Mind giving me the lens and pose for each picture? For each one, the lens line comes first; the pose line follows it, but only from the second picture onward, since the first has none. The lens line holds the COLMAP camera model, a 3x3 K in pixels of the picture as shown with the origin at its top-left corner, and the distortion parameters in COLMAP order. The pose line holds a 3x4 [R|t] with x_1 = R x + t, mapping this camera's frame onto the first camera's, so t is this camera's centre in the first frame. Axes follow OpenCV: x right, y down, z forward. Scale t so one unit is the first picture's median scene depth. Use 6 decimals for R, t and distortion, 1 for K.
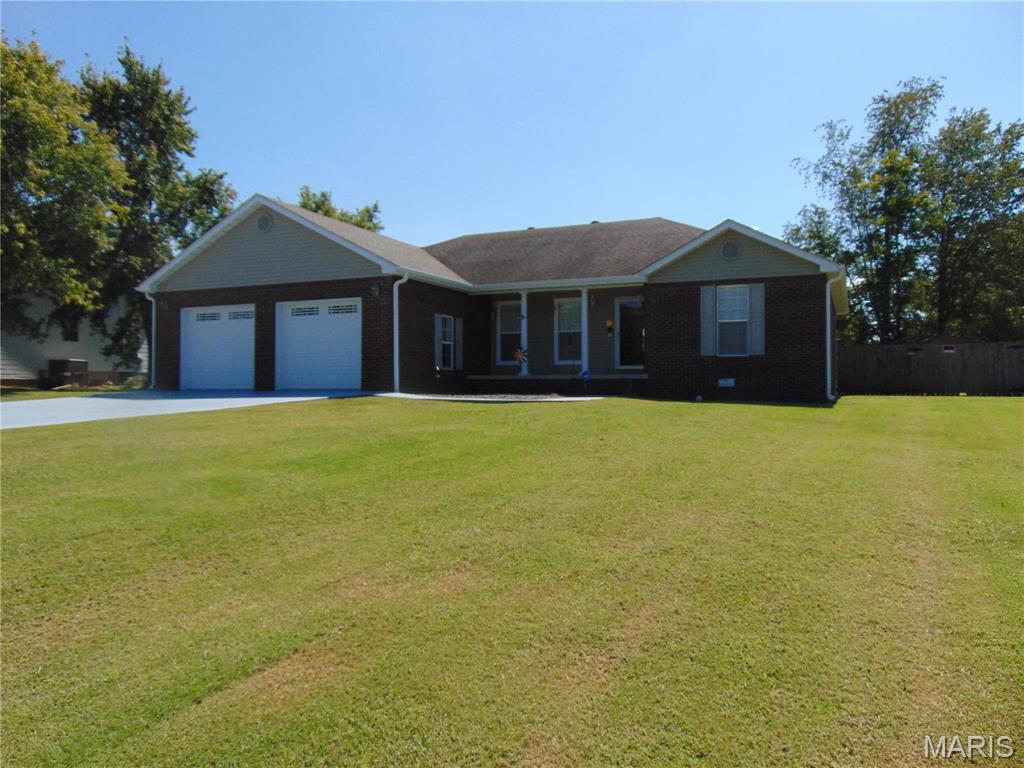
lens RADIAL K [[765.1, 0, 514.7], [0, 765.1, 380.7], [0, 0, 1]] dist [-0.034640, 0.073758]
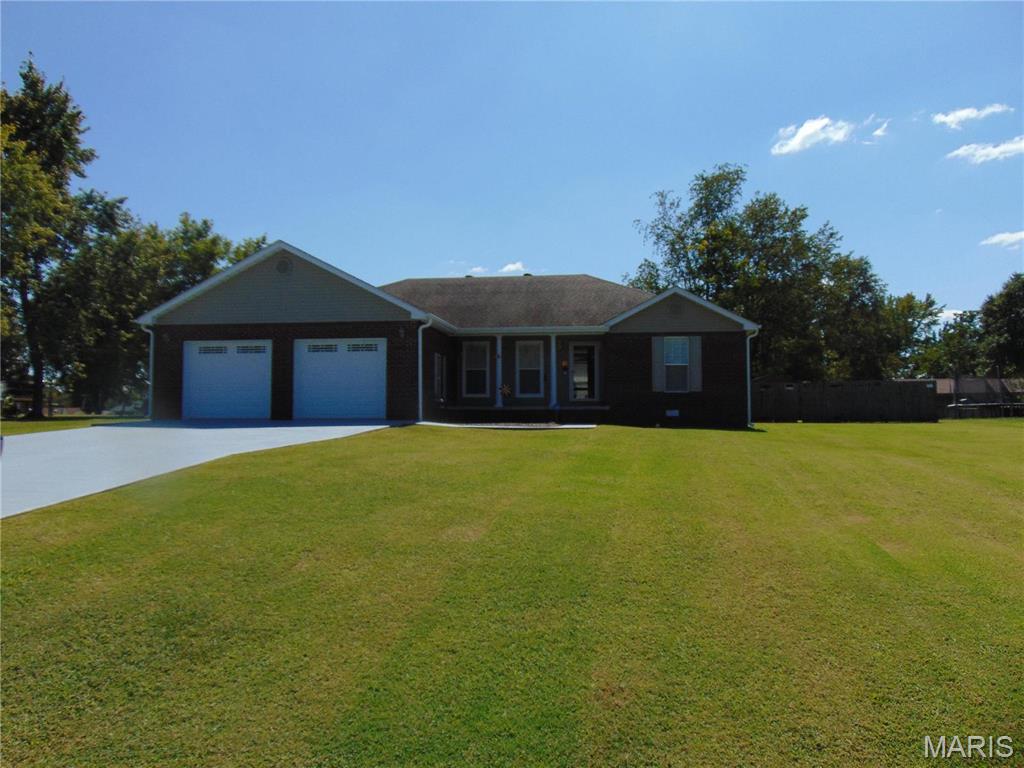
lens RADIAL K [[765.1, 0, 514.7], [0, 765.1, 380.7], [0, 0, 1]] dist [-0.034640, 0.073758]
pose [[0.958453, 0.012760, 0.284966, -0.292890], [-0.002464, 0.999332, -0.036459, -0.003584], [-0.285241, 0.034242, 0.957844, -0.127912]]
